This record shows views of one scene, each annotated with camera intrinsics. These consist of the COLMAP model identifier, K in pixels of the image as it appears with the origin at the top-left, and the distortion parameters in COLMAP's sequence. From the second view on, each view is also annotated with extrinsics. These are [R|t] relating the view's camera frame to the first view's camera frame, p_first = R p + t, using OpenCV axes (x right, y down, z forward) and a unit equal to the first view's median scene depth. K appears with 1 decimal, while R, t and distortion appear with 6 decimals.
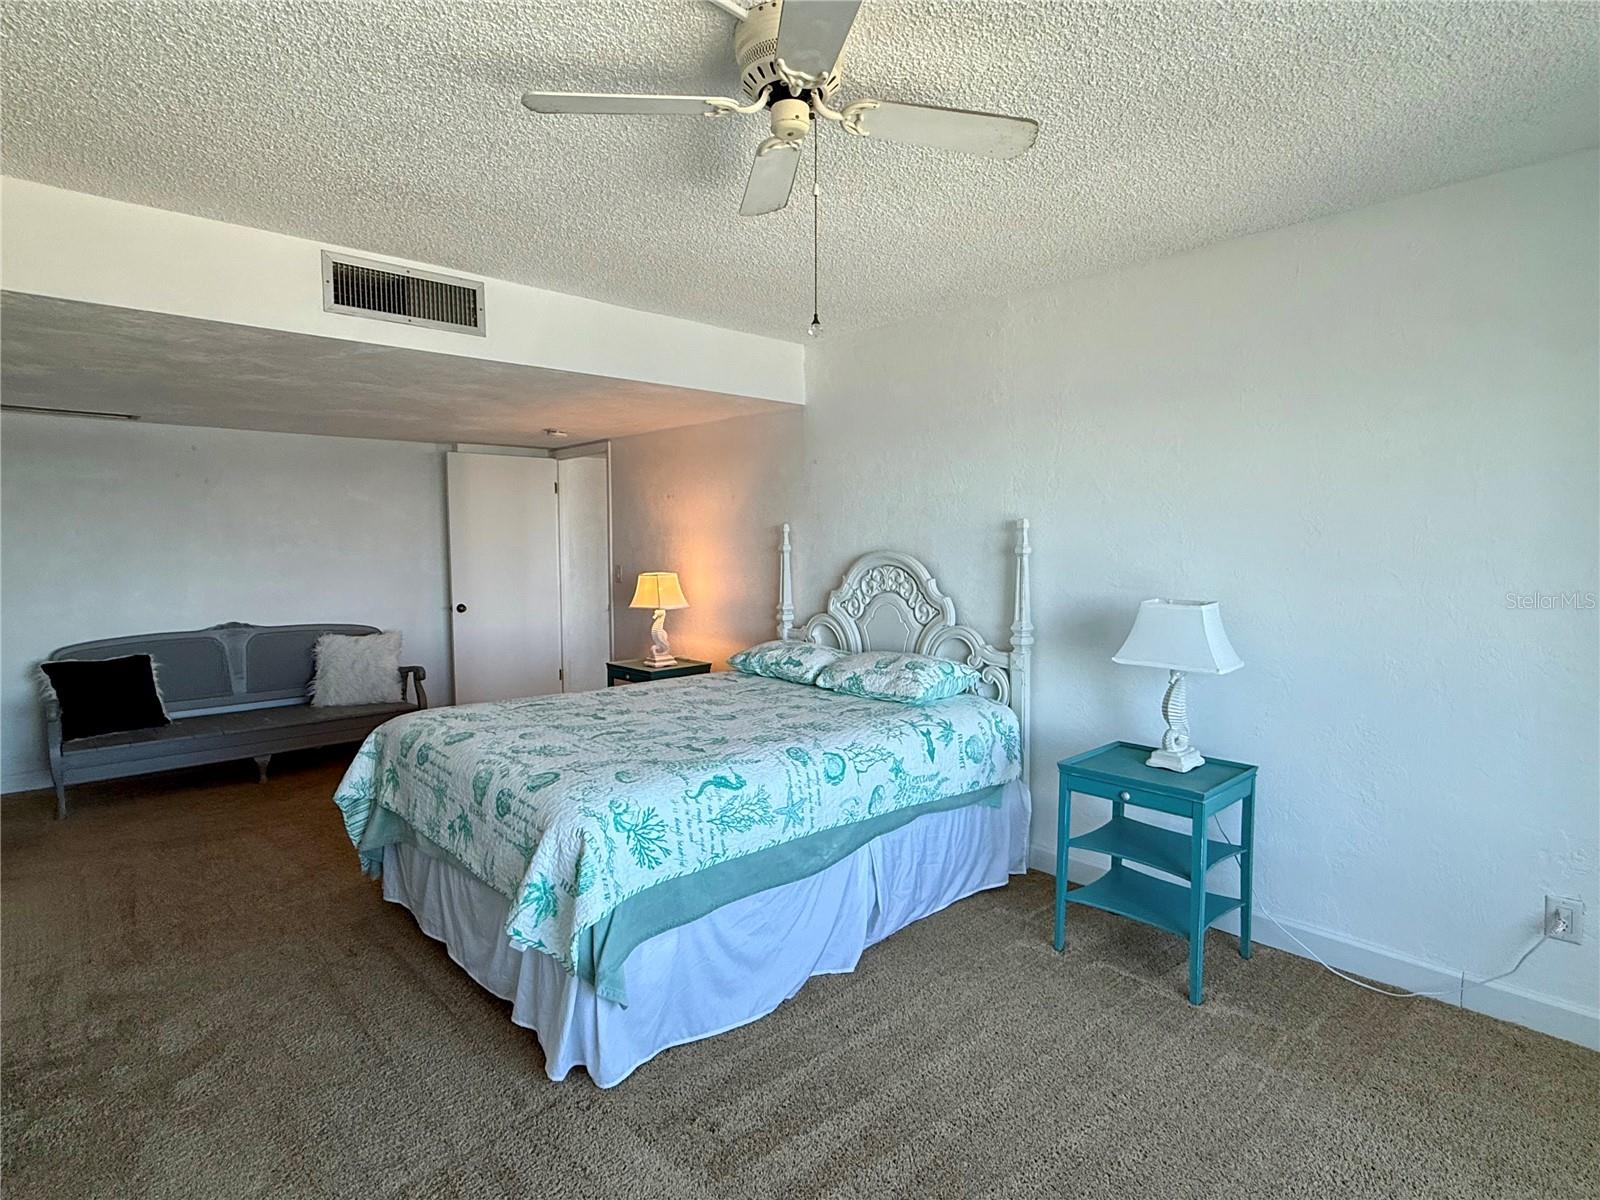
lens RADIAL K [[845.0, 0, 801.1], [0, 845.0, 608.8], [0, 0, 1]] dist [0.000141, -0.000005]
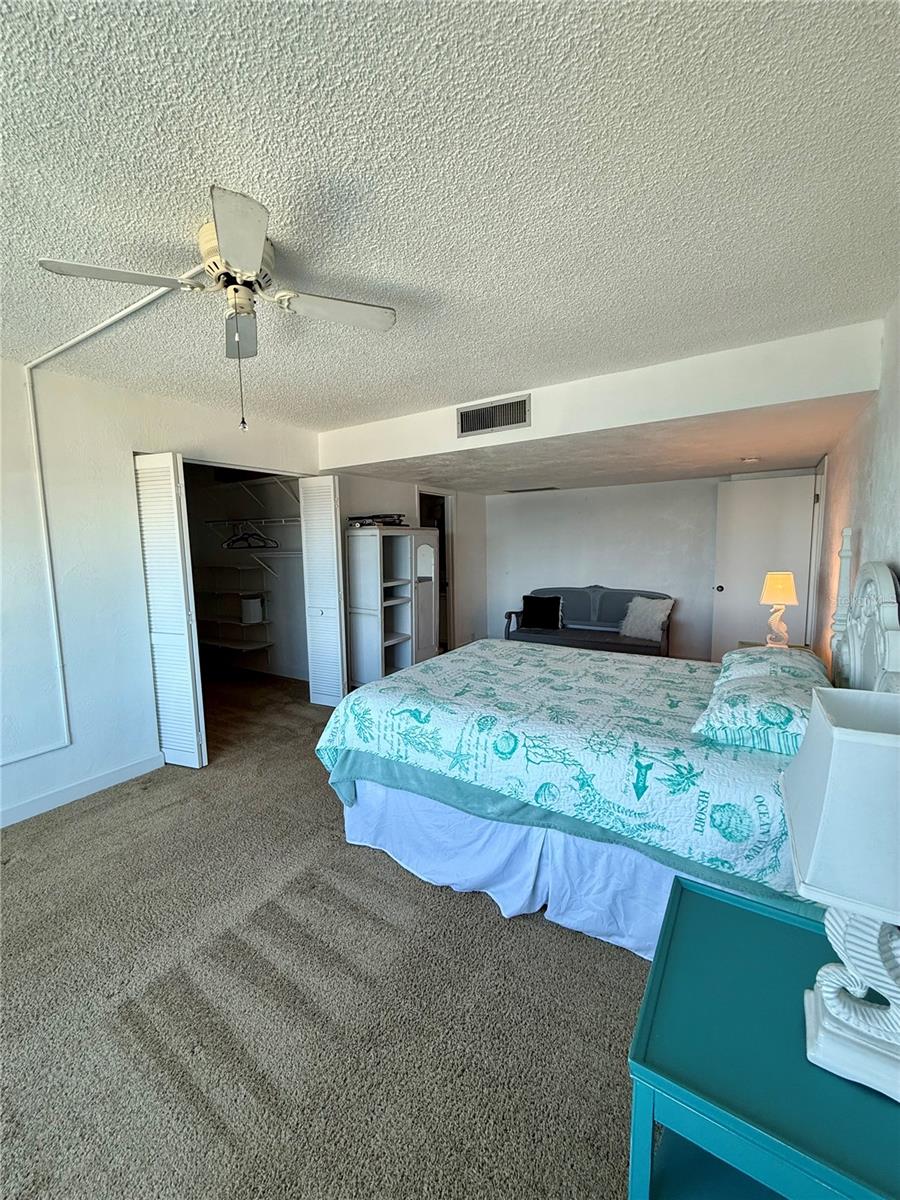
lens RADIAL K [[481.9, 0, 450.0], [0, 481.9, 600.0], [0, 0, 1]] dist [-0.000138, 0.000044]
pose [[0.240472, 0.112049, -0.964167, 0.625521], [-0.061415, 0.993081, 0.100092, -0.076060], [0.968711, 0.035145, 0.245689, 0.715735]]
